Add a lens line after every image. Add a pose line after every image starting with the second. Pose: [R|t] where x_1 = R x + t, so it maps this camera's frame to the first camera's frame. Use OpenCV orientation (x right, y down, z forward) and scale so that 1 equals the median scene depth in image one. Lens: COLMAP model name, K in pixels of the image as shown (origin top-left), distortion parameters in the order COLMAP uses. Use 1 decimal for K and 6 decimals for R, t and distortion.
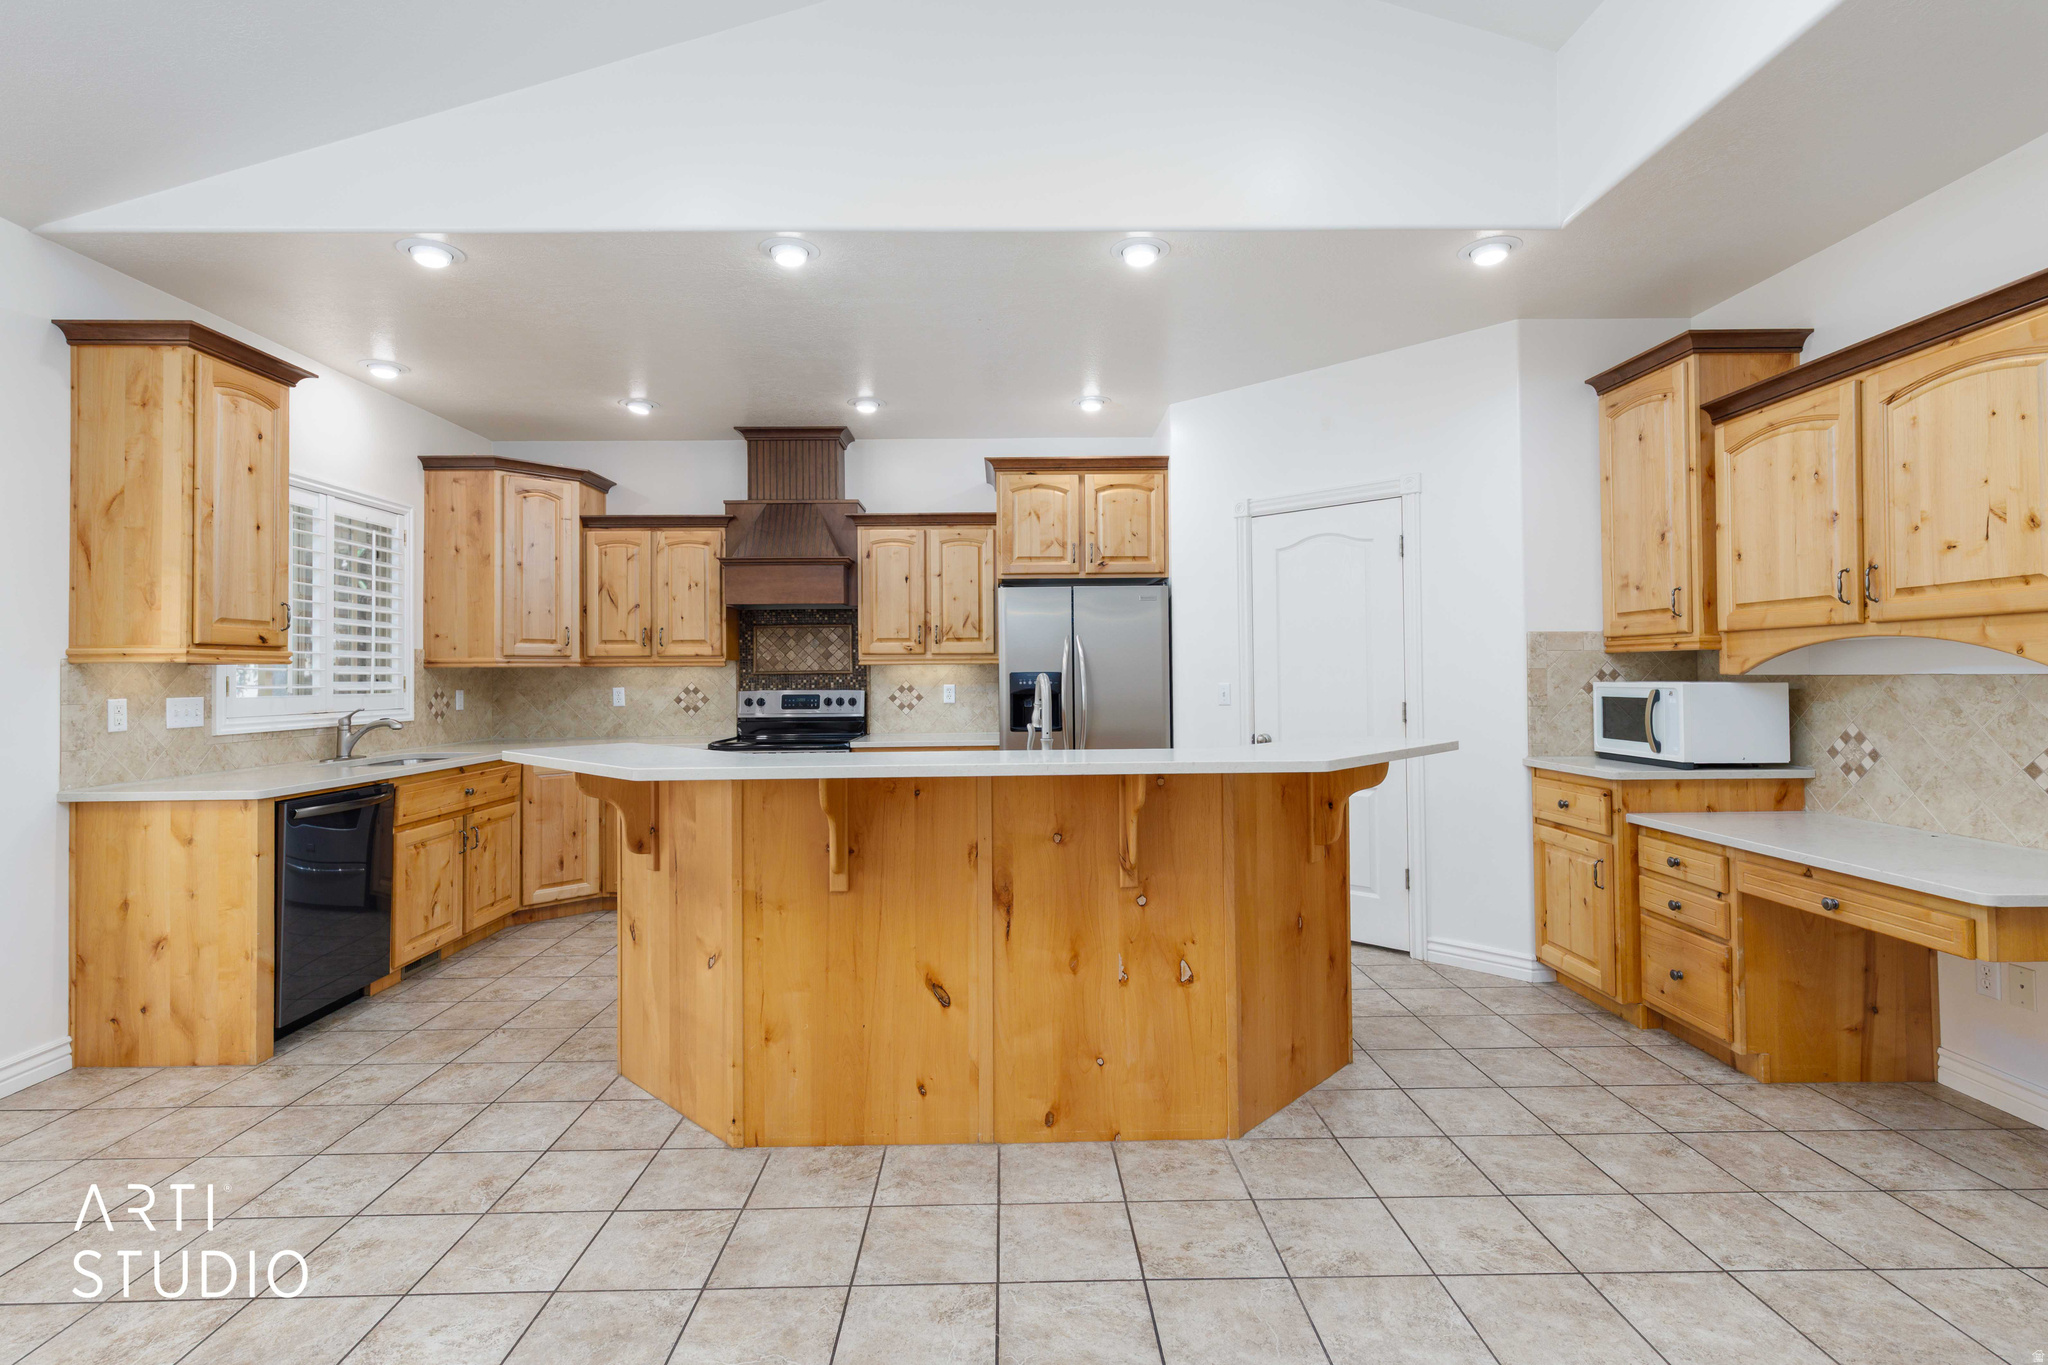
lens RADIAL K [[965.1, 0, 1017.8], [0, 965.1, 660.7], [0, 0, 1]] dist [0.002977, 0.000007]
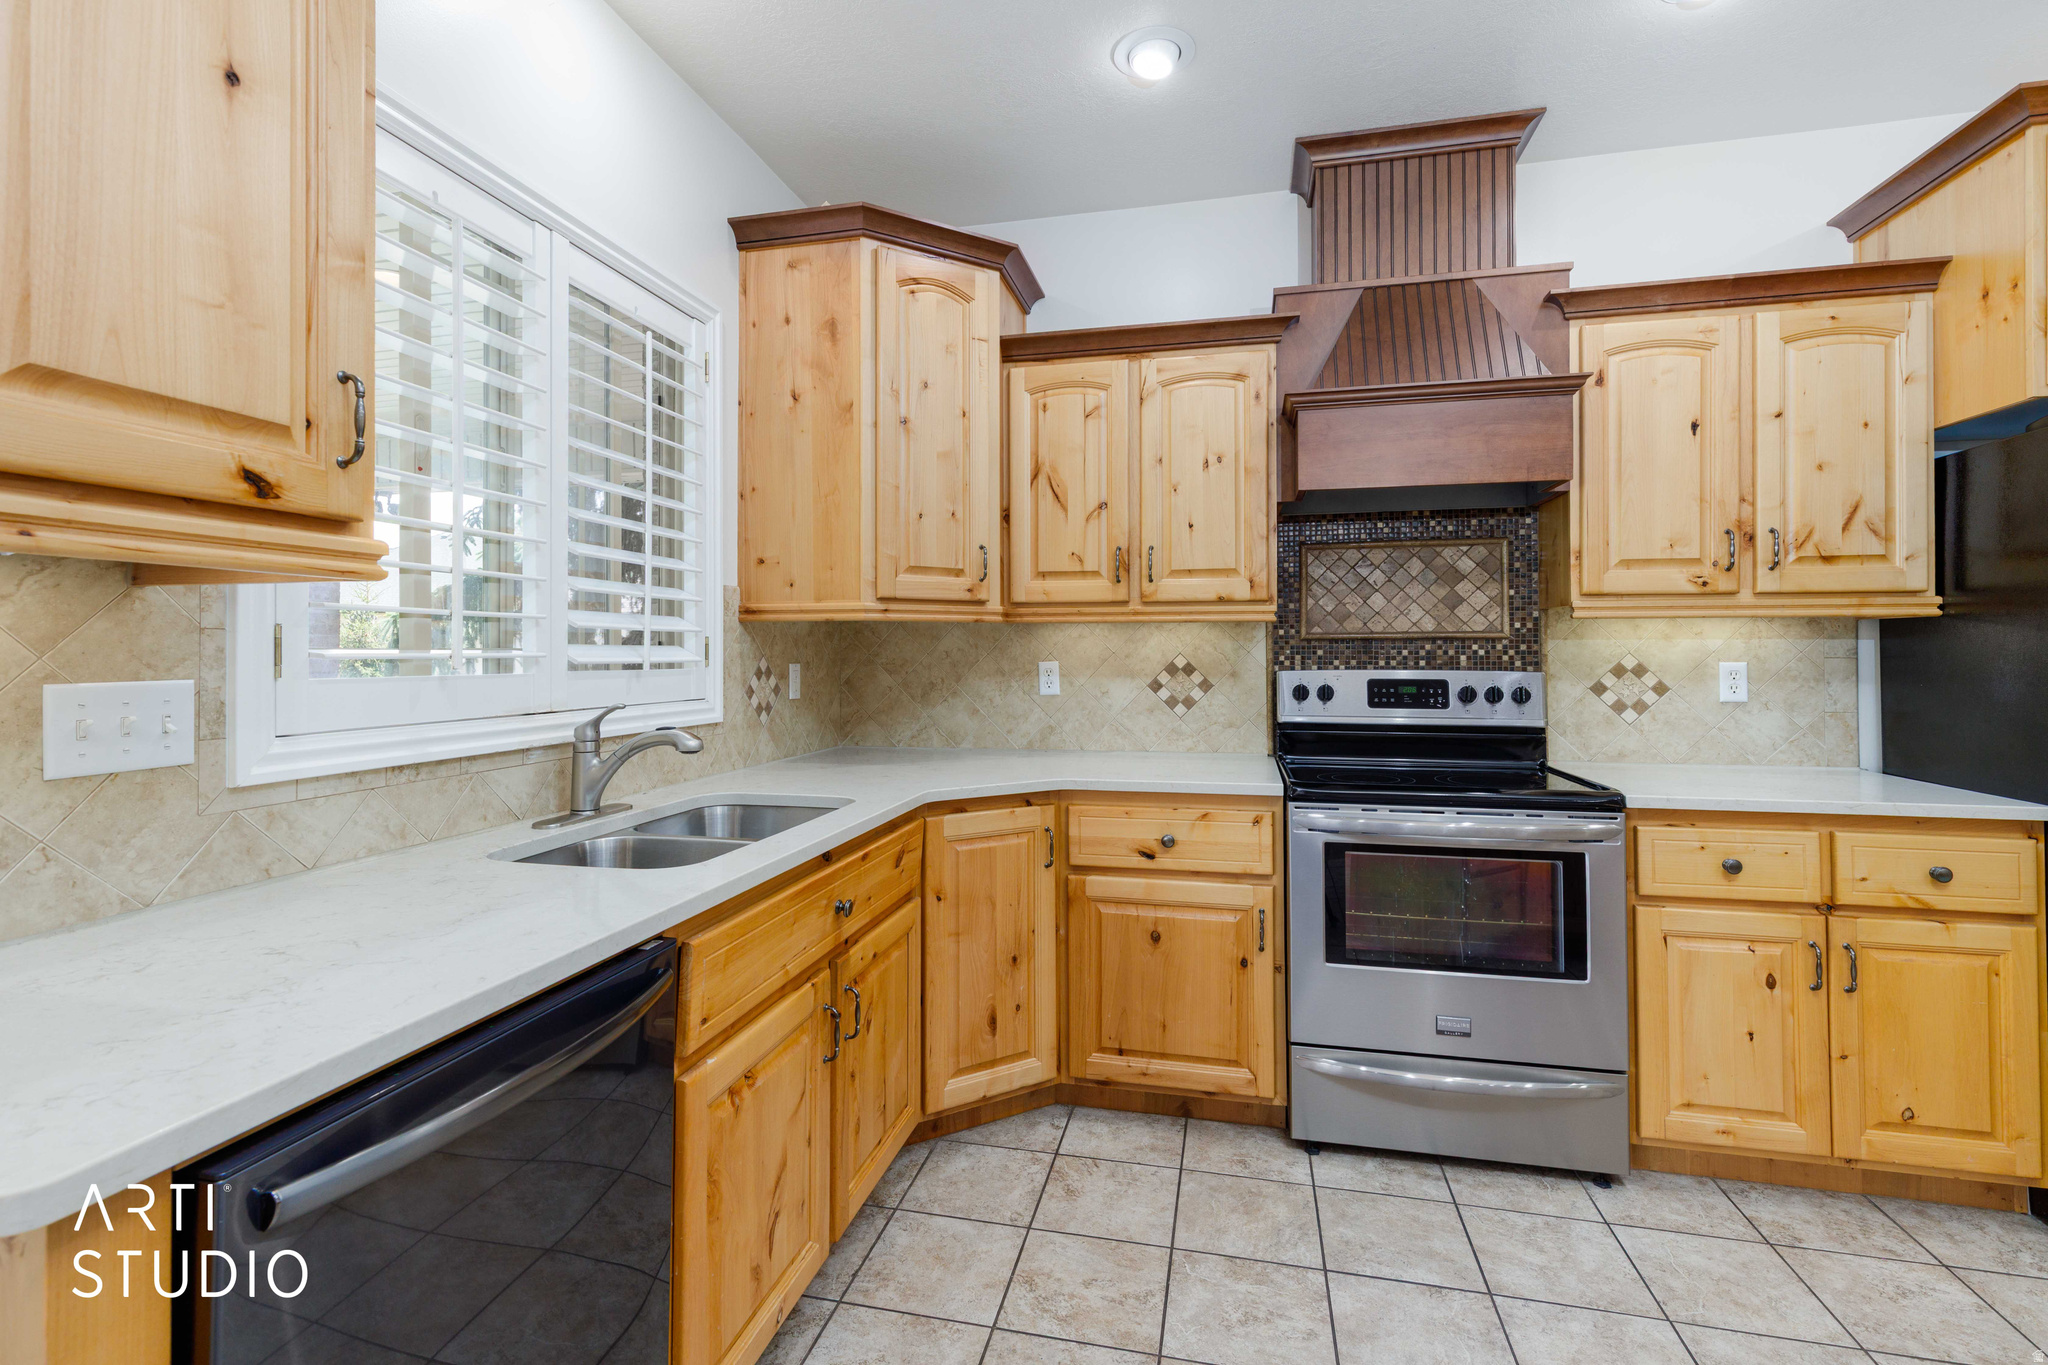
lens RADIAL K [[929.9, 0, 1015.4], [0, 929.9, 650.3], [0, 0, 1]] dist [0.001504, 0.000069]
pose [[0.969389, 0.007190, -0.245423, -0.337956], [-0.003589, 0.999879, 0.015117, 0.014967], [0.245502, -0.013773, 0.969298, 0.535441]]
